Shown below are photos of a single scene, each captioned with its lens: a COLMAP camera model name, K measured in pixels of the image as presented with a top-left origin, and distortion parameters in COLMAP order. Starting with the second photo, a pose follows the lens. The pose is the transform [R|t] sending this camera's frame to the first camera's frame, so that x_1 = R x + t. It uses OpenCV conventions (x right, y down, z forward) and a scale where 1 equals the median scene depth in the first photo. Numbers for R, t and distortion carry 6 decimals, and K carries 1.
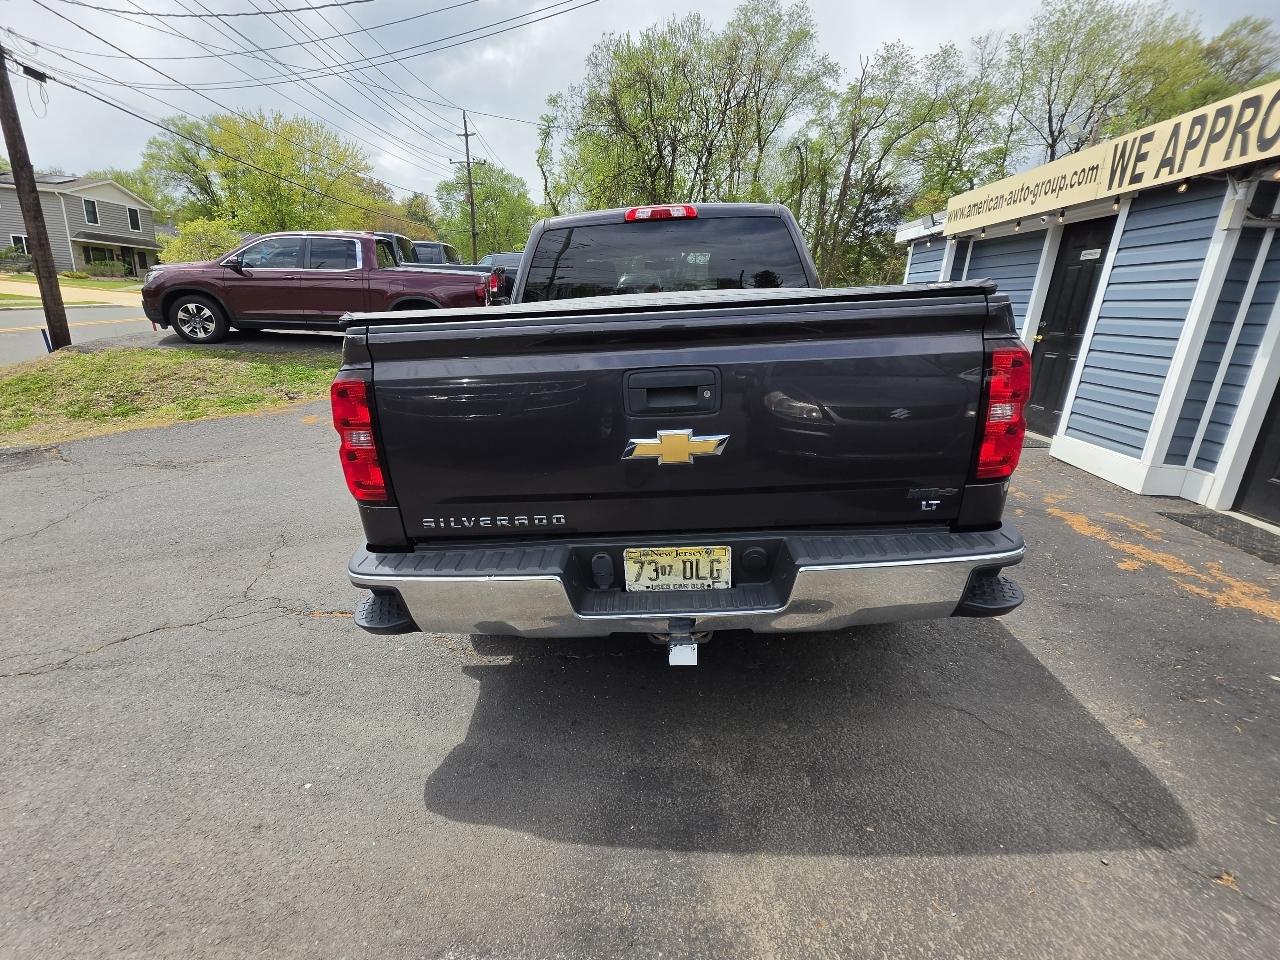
lens RADIAL K [[583.6, 0, 640.0], [0, 583.6, 480.0], [0, 0, 1]] dist [-0.001702, 0.001849]
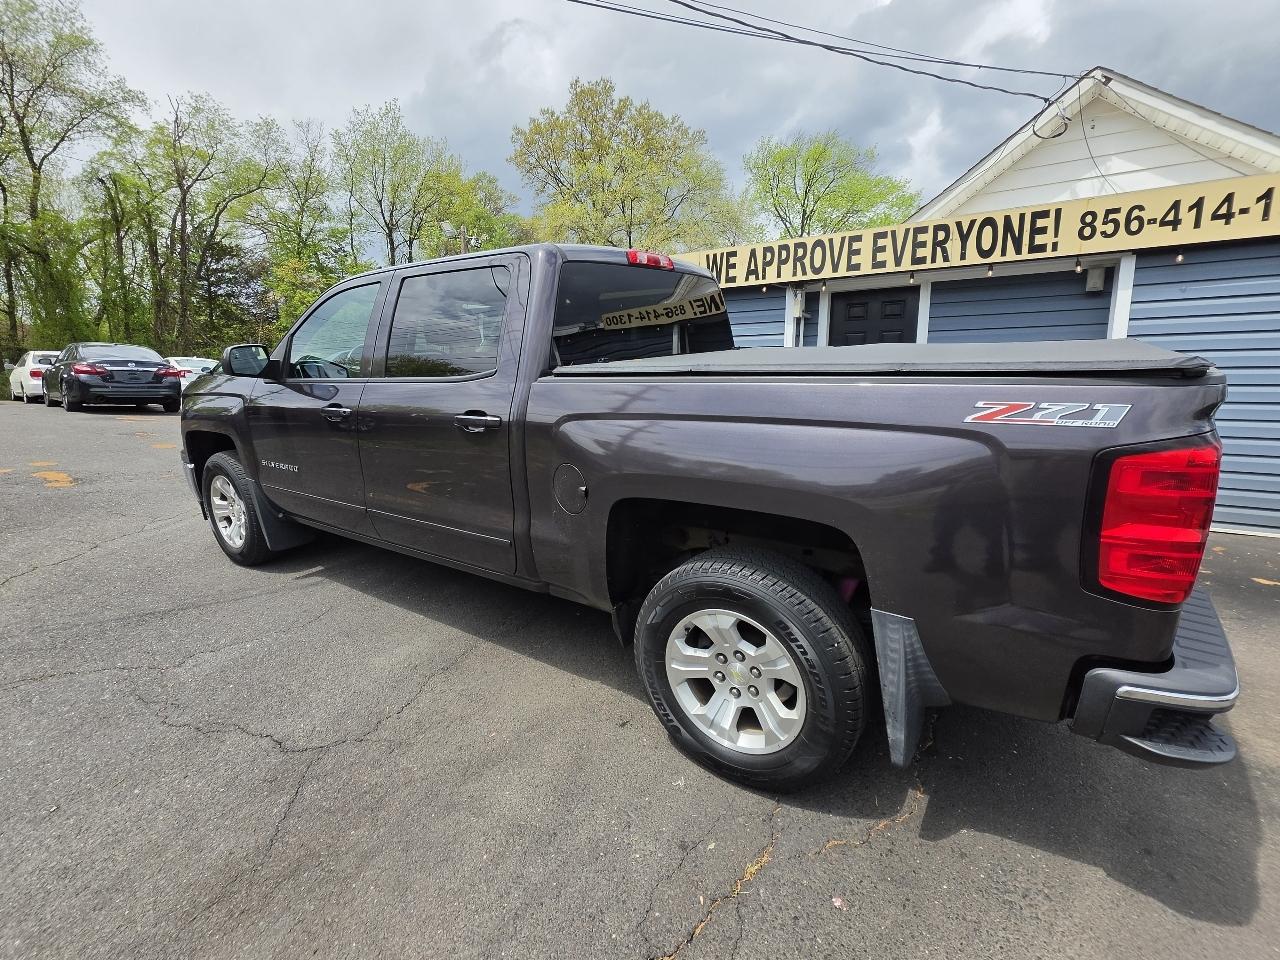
lens RADIAL K [[584.6, 0, 641.0], [0, 584.6, 476.2], [0, 0, 1]] dist [-0.000037, 0.001666]
pose [[0.536916, -0.165143, 0.827314, -0.243660], [0.258122, 0.965782, 0.025265, -0.053910], [-0.803178, 0.199983, 0.561171, 0.186317]]
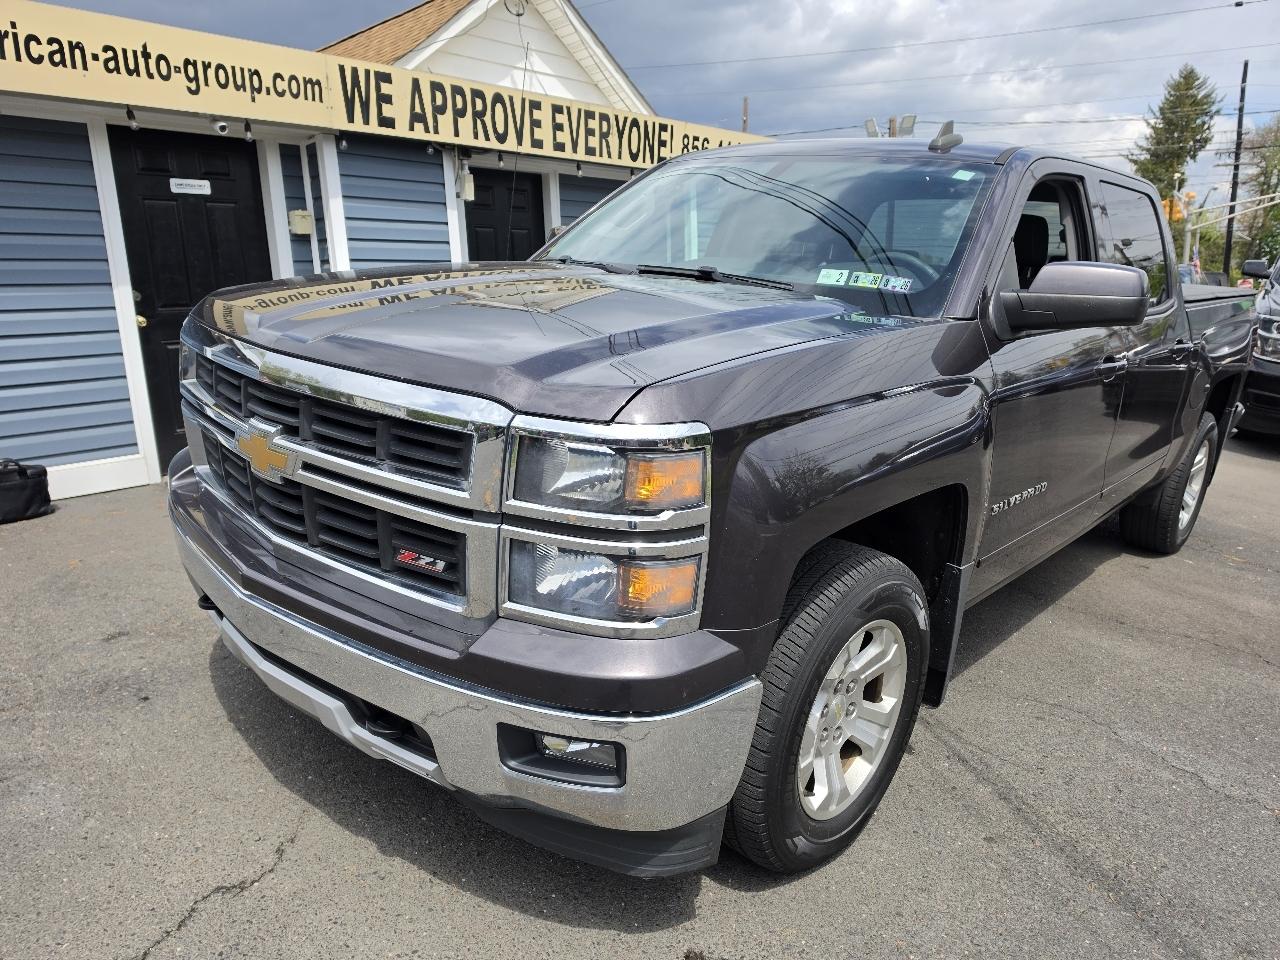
lens RADIAL K [[875.8, 0, 633.5], [0, 875.8, 510.9], [0, 0, 1]] dist [0.017769, -0.029371]
pose [[-0.757115, -0.198754, 0.622313, -0.151459], [0.169832, 0.859961, 0.481274, -0.243468], [-0.630820, 0.470068, -0.617335, 0.769475]]
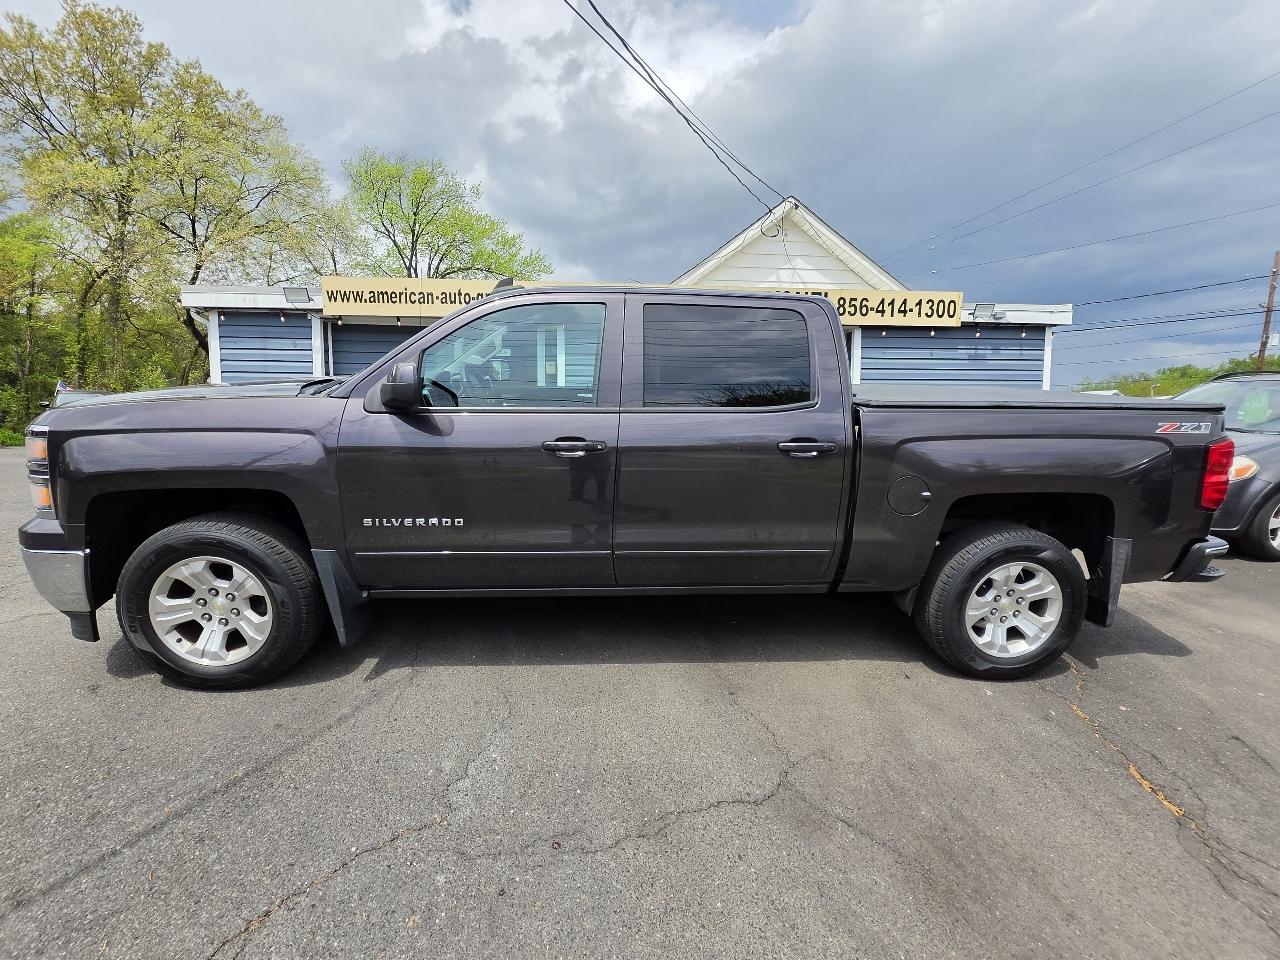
lens RADIAL K [[584.6, 0, 641.0], [0, 584.6, 476.2], [0, 0, 1]] dist [-0.000037, 0.001666]
pose [[-0.117319, -0.151352, 0.981493, -0.331076], [0.277526, 0.943945, 0.178735, -0.140566], [-0.953528, 0.293359, -0.068739, 0.456166]]
